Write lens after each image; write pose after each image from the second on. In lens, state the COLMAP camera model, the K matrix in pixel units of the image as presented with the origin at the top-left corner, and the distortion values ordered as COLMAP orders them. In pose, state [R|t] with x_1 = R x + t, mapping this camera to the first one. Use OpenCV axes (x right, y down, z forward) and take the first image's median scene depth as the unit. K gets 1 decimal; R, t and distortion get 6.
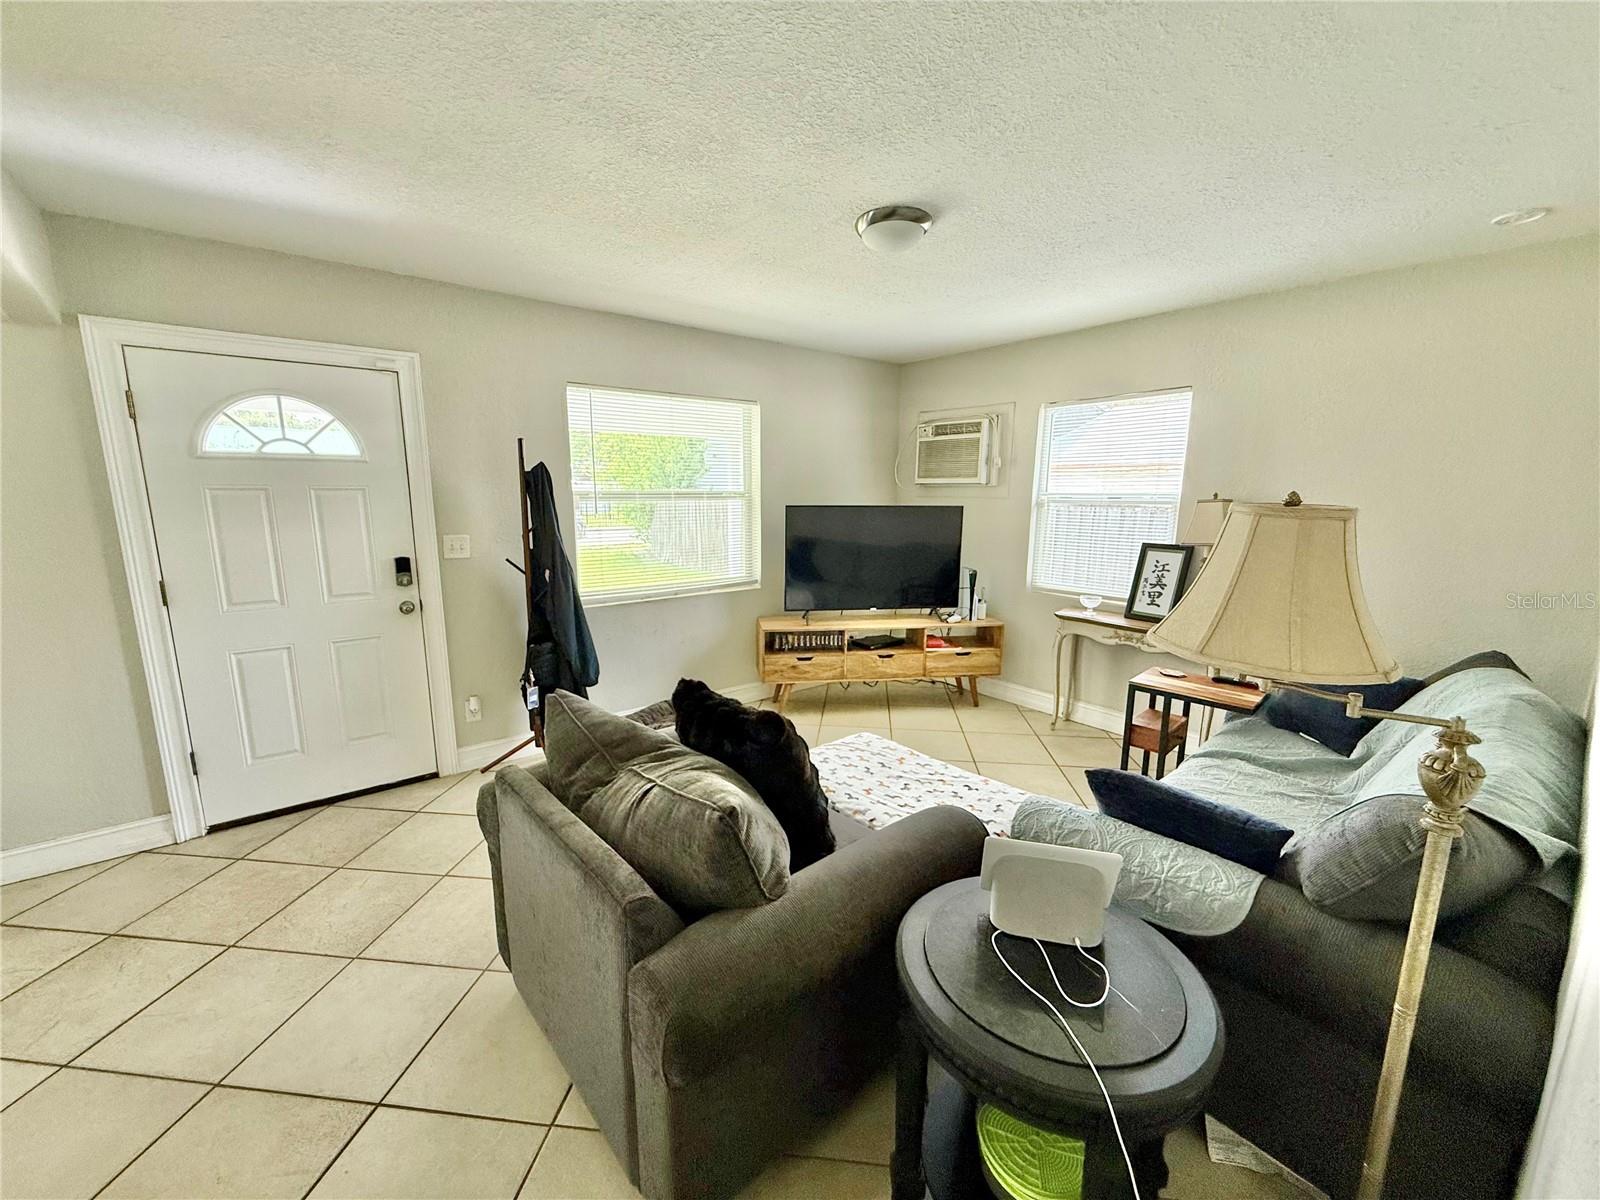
lens RADIAL K [[640.1, 0, 794.2], [0, 640.1, 603.8], [0, 0, 1]] dist [0.000211, 0.000184]
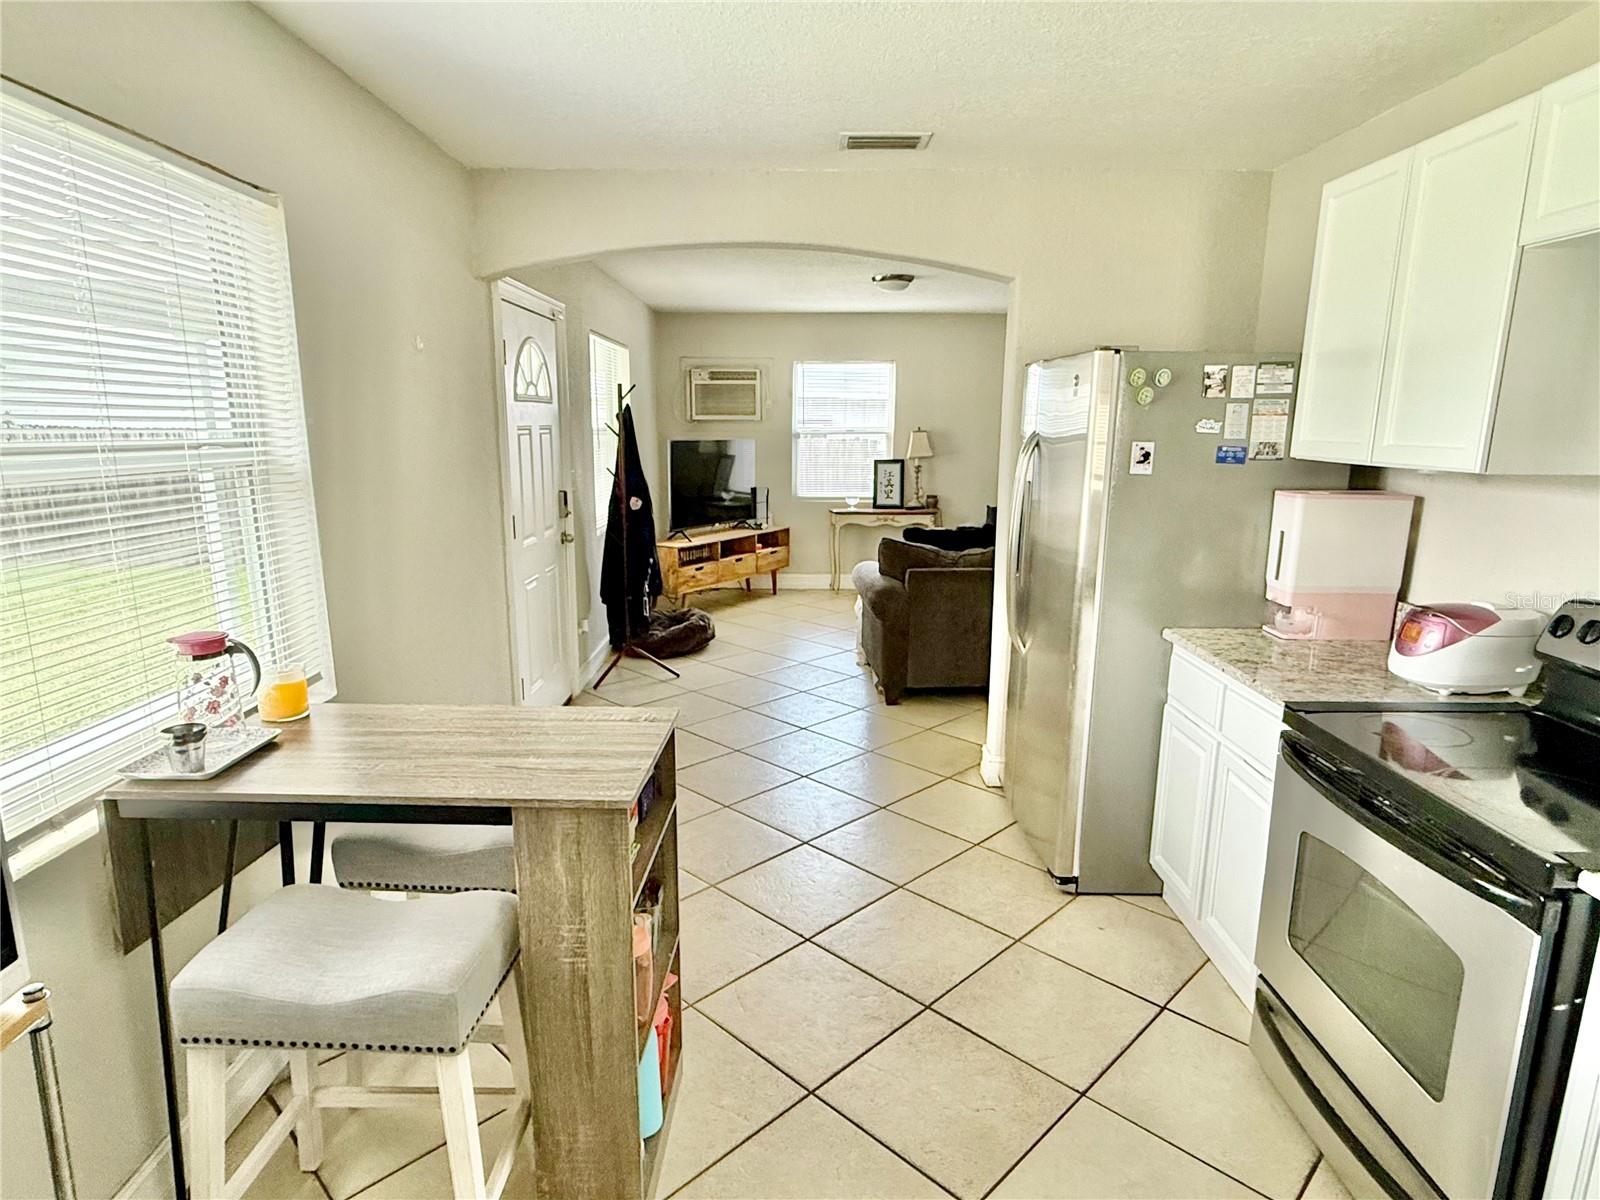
lens RADIAL K [[898.5, 0, 793.6], [0, 898.5, 607.6], [0, 0, 1]] dist [-0.003905, 0.000266]
pose [[0.625685, -0.159054, 0.763689, -1.139407], [0.138452, 0.986092, 0.091941, 0.027177], [-0.767691, 0.048208, 0.639005, -0.189186]]
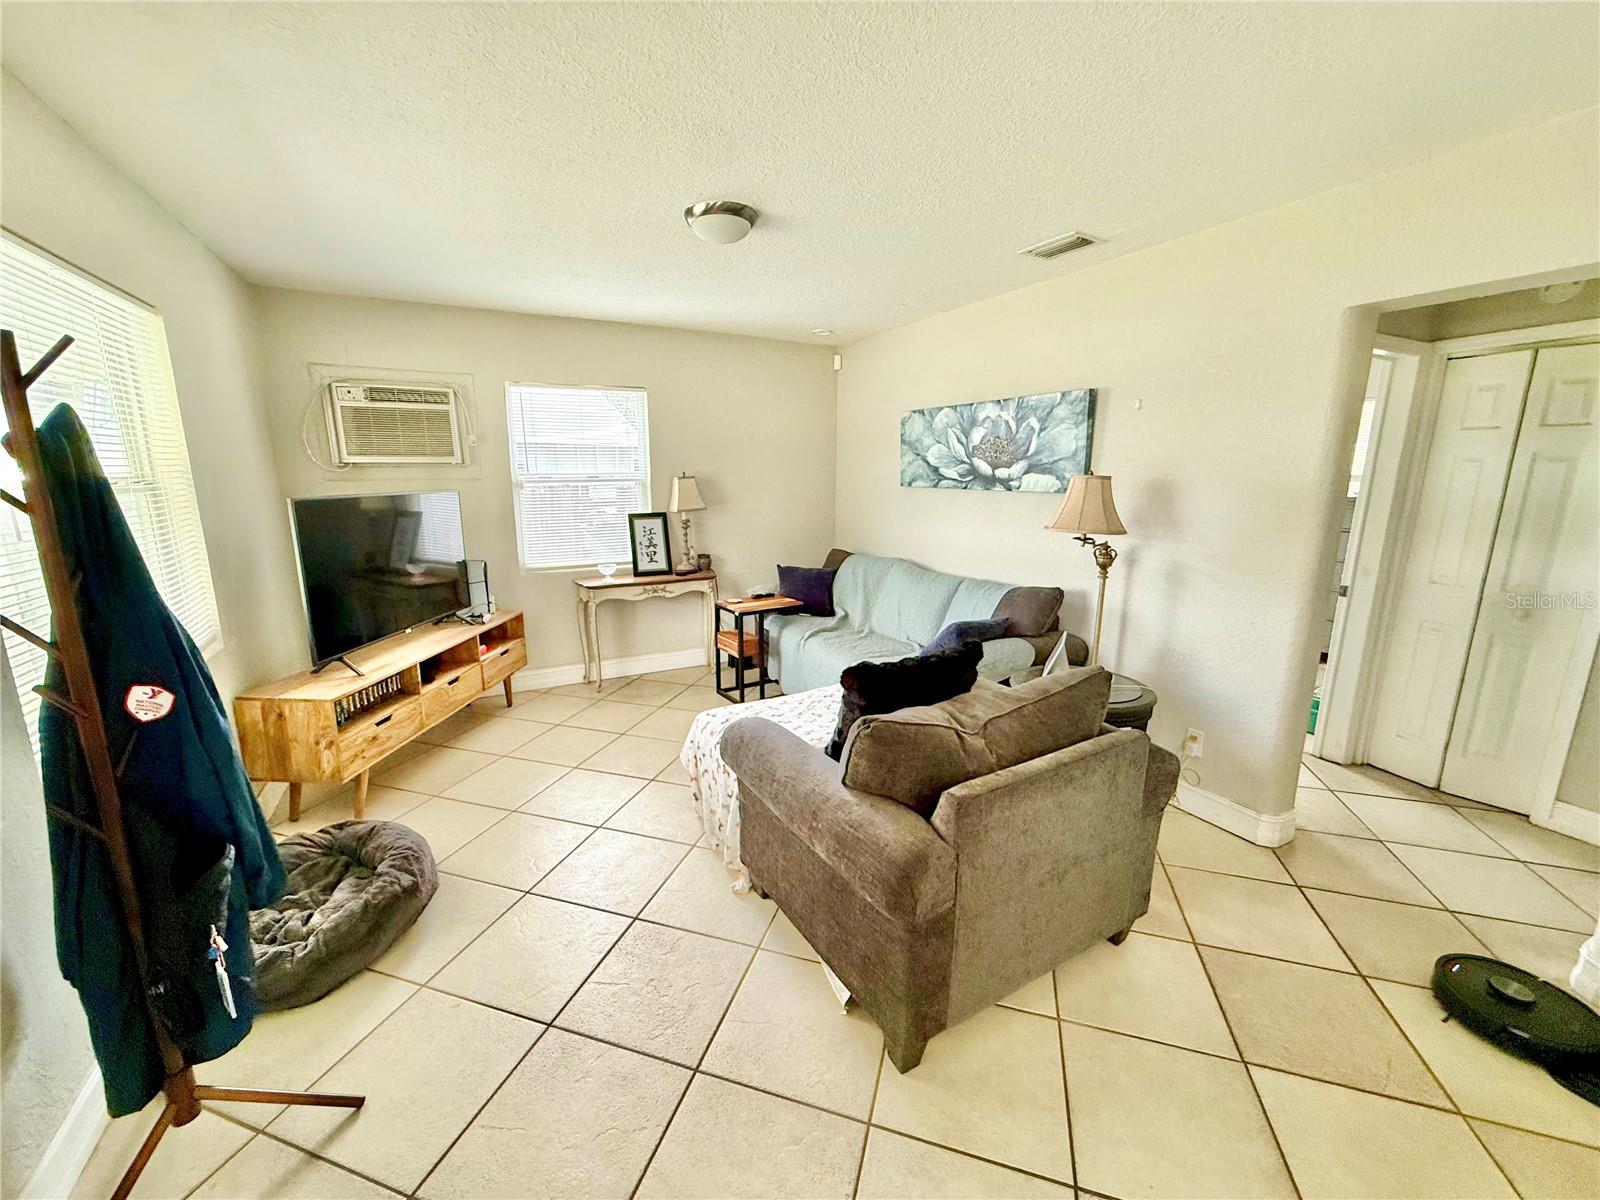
lens RADIAL K [[640.1, 0, 794.2], [0, 640.1, 603.8], [0, 0, 1]] dist [0.000211, 0.000184]
pose [[0.195842, -0.207951, 0.958333, -0.520645], [0.176116, 0.968826, 0.174238, -0.076569], [-0.964691, 0.134655, 0.226360, 0.399818]]
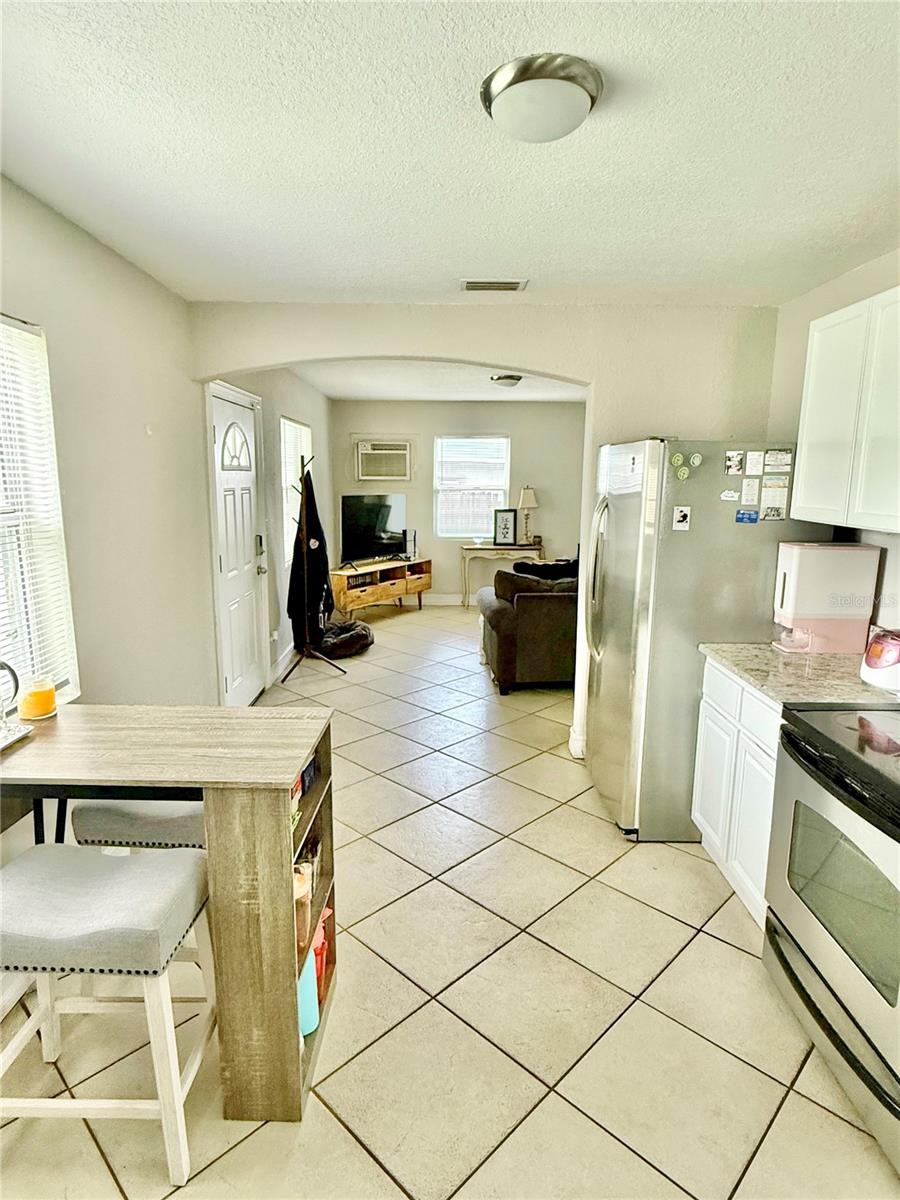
lens RADIAL K [[673.9, 0, 446.2], [0, 673.9, 595.7], [0, 0, 1]] dist [-0.003905, 0.000266]
pose [[0.617641, -0.136421, 0.774538, -1.133708], [0.136560, 0.988483, 0.065207, 0.016082], [-0.774513, 0.065497, 0.629158, -0.204136]]
